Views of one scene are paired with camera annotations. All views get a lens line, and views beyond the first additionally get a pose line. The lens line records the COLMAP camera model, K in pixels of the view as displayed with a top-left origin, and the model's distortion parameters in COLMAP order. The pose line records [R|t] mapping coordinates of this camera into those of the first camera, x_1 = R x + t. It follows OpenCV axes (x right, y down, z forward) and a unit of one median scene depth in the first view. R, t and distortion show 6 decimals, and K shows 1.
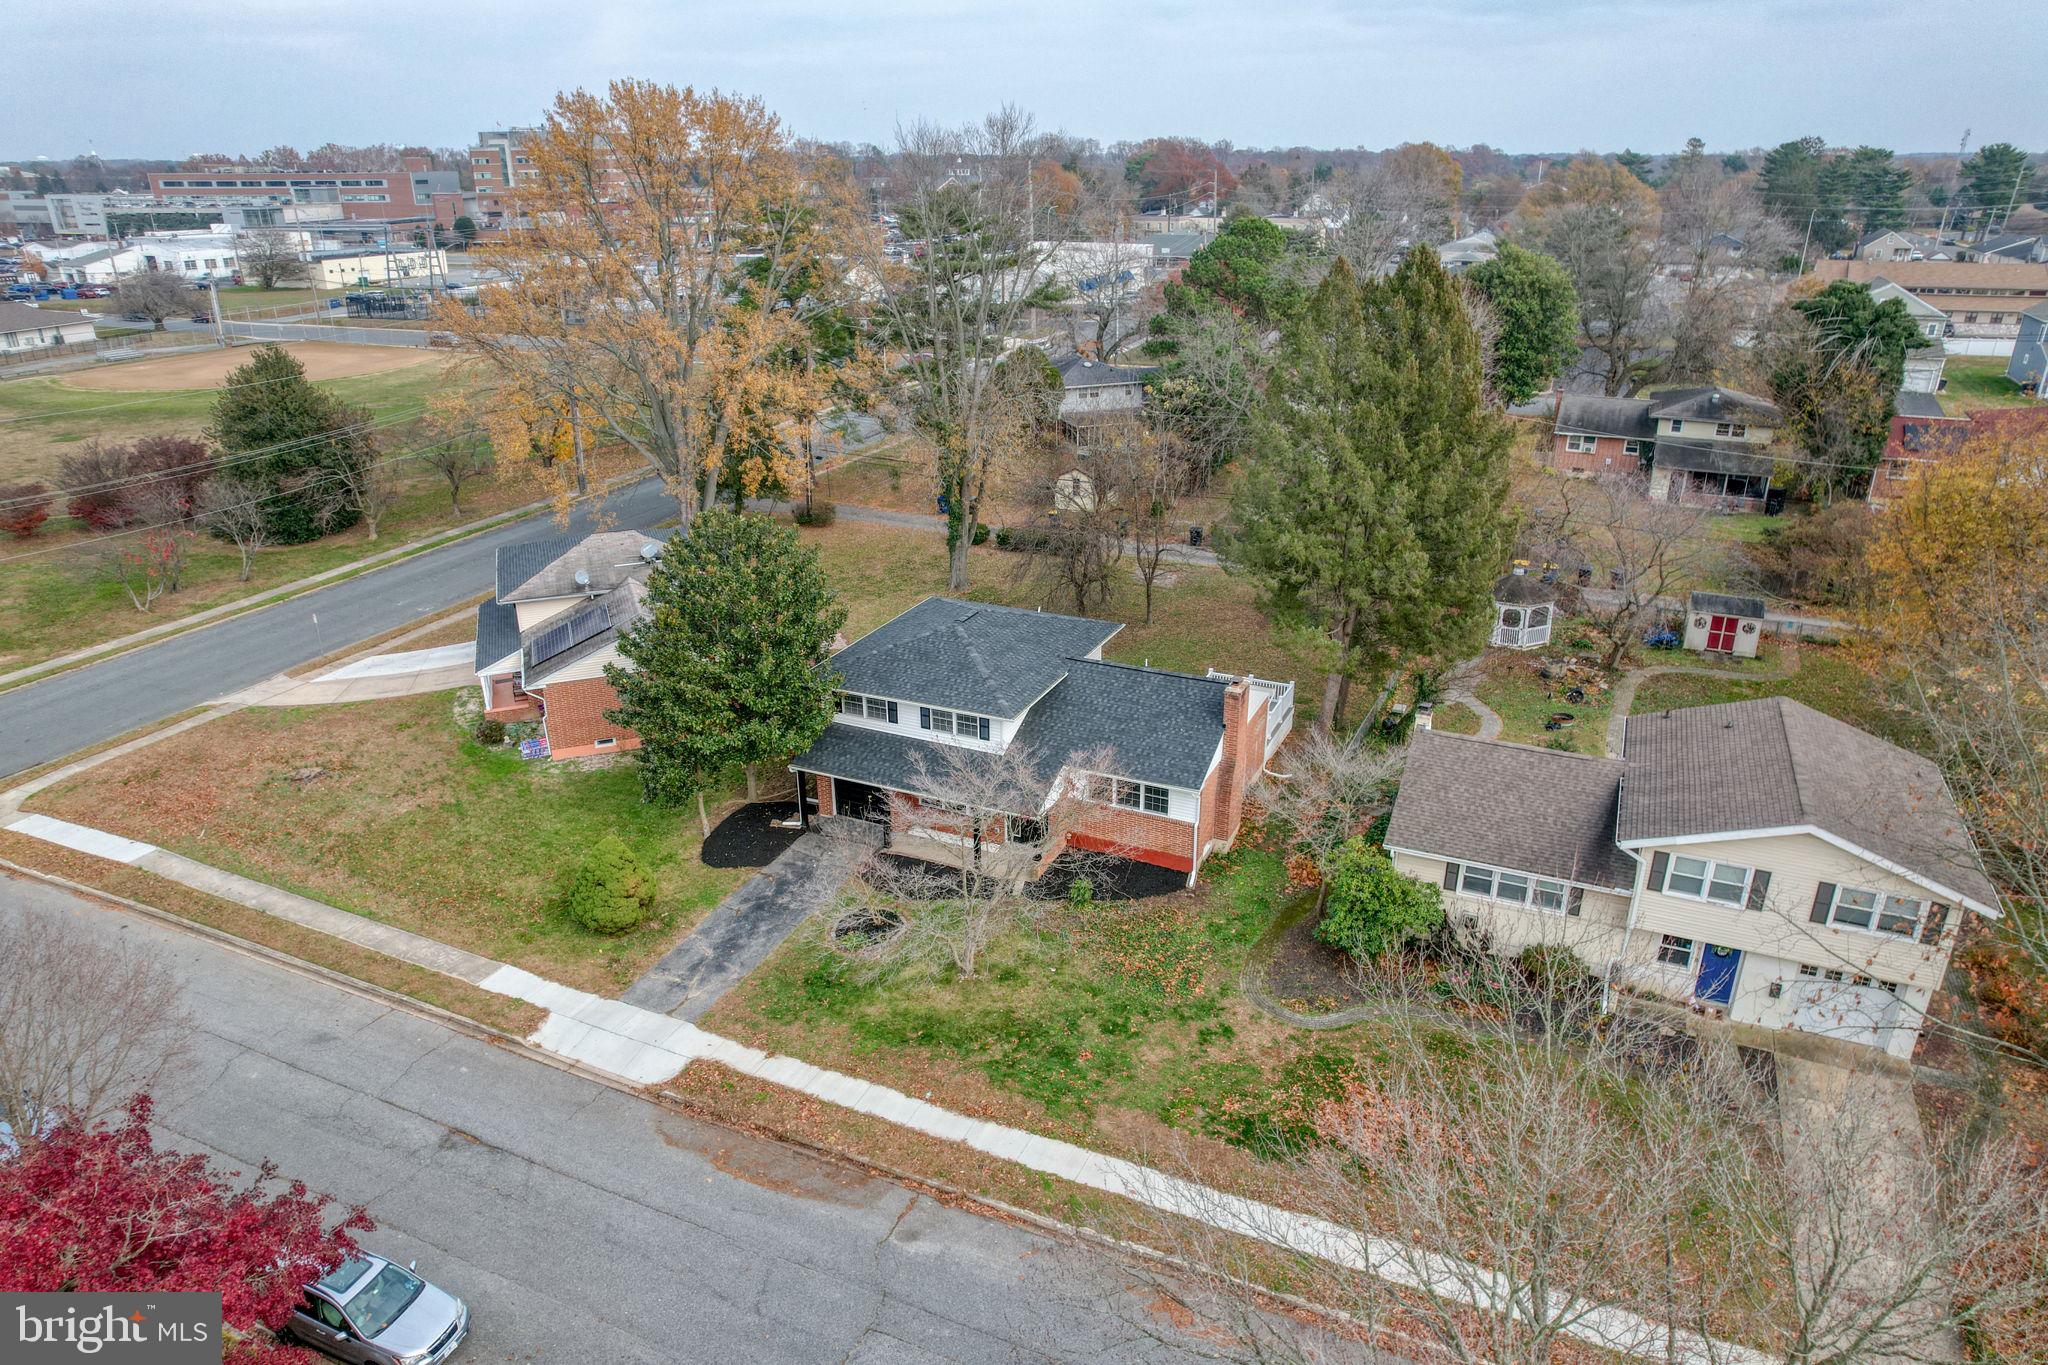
lens RADIAL K [[1038.3, 0, 1036.0], [0, 1038.3, 691.3], [0, 0, 1]] dist [-0.063714, 0.029451]
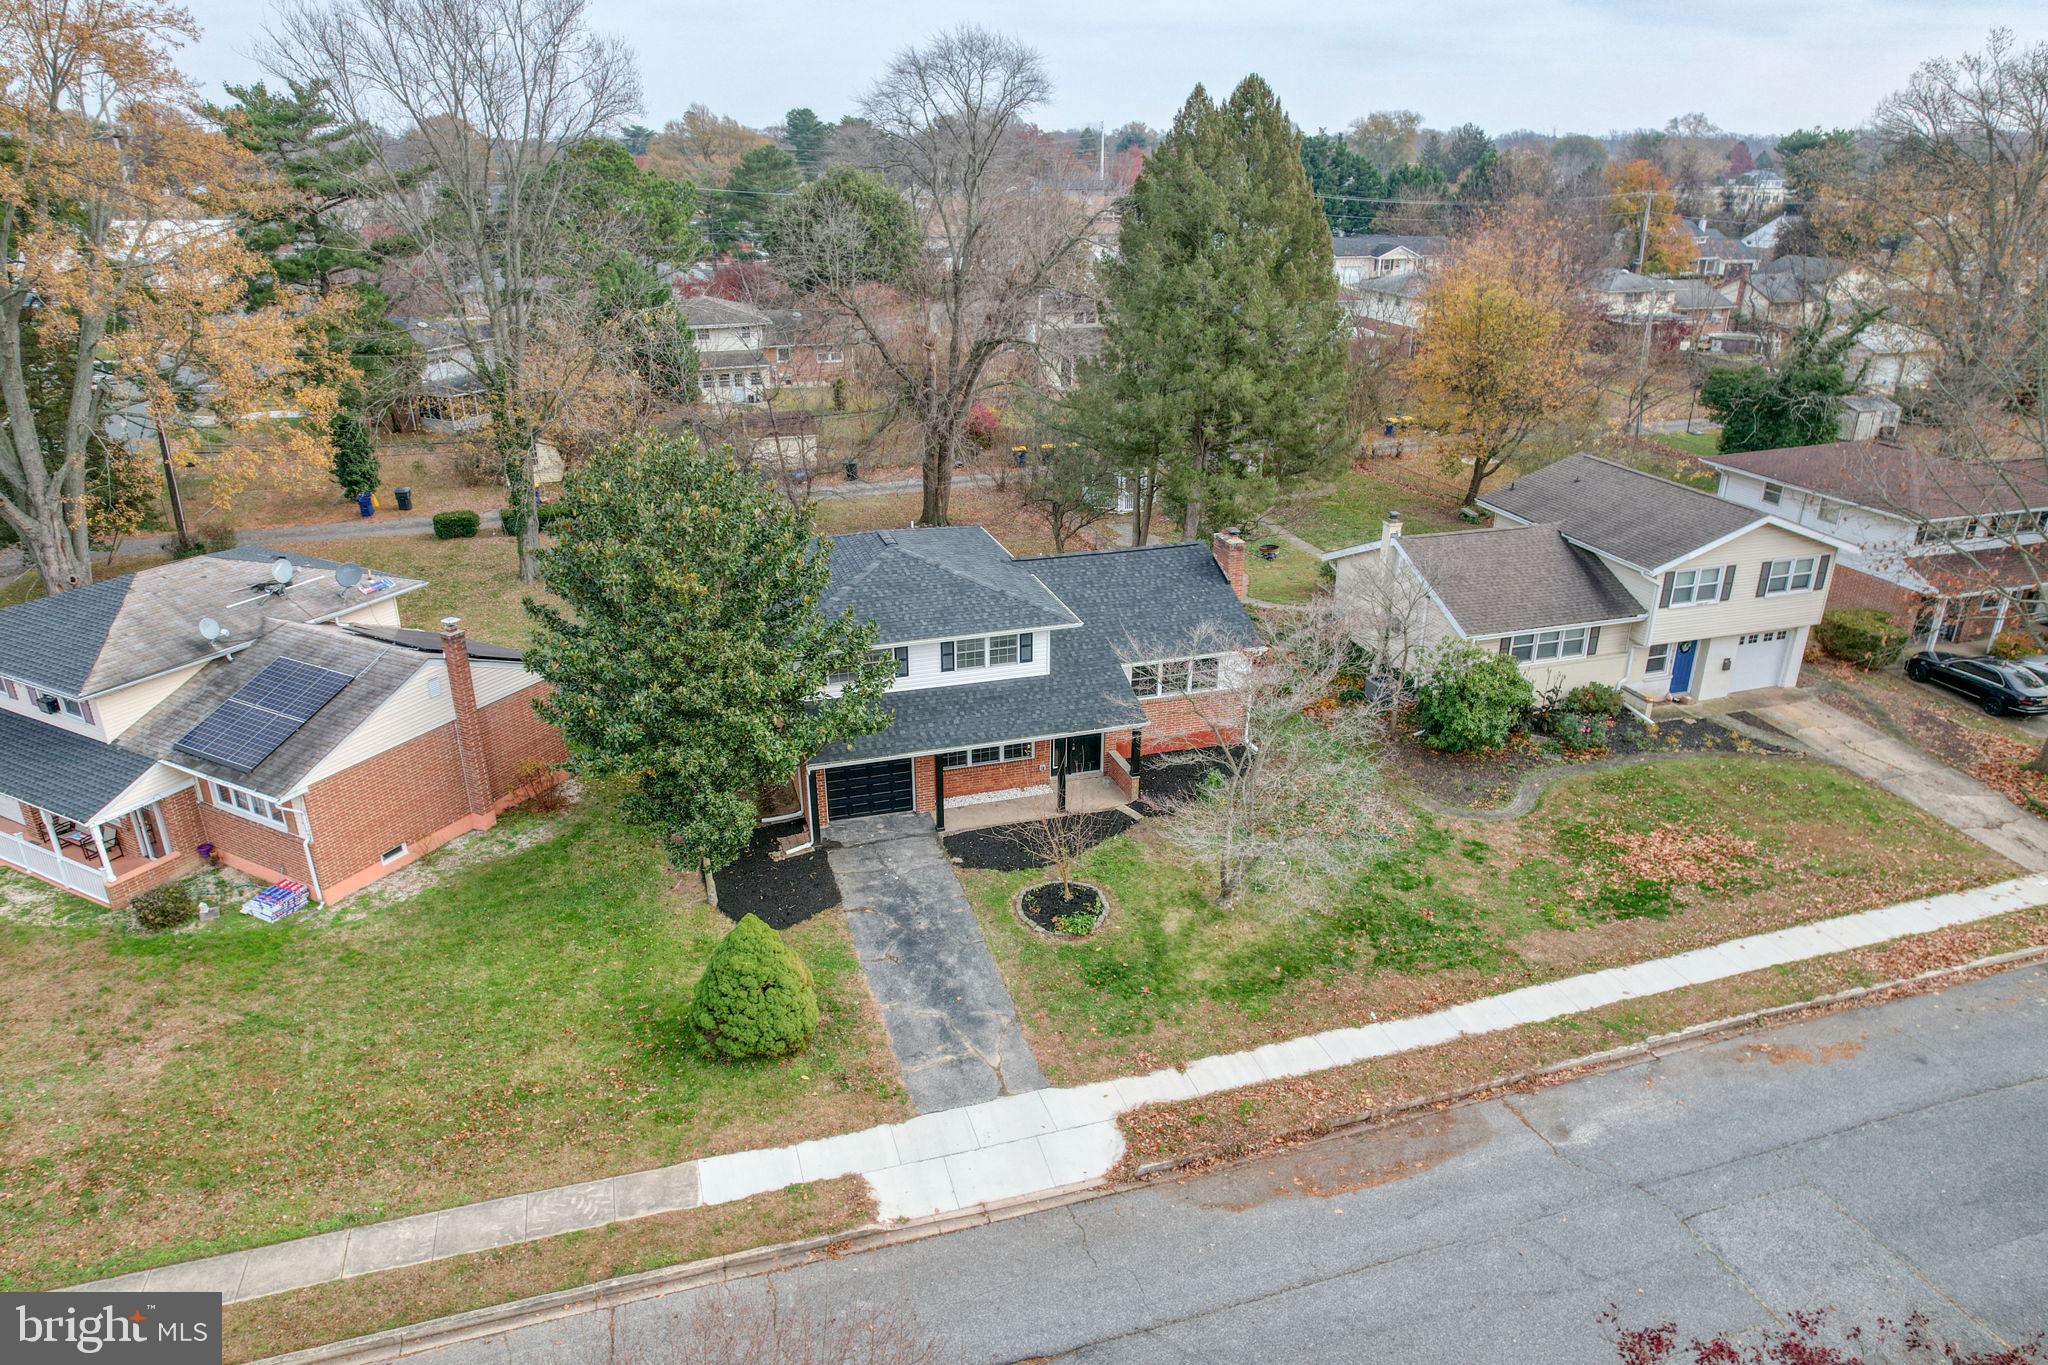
lens RADIAL K [[1097.6, 0, 1014.0], [0, 1097.6, 683.9], [0, 0, 1]] dist [-0.043633, 0.001561]
pose [[0.817460, -0.270899, 0.508303, -0.650109], [0.254968, 0.961513, 0.102394, -0.036463], [-0.516479, 0.045898, 0.855069, 0.325817]]
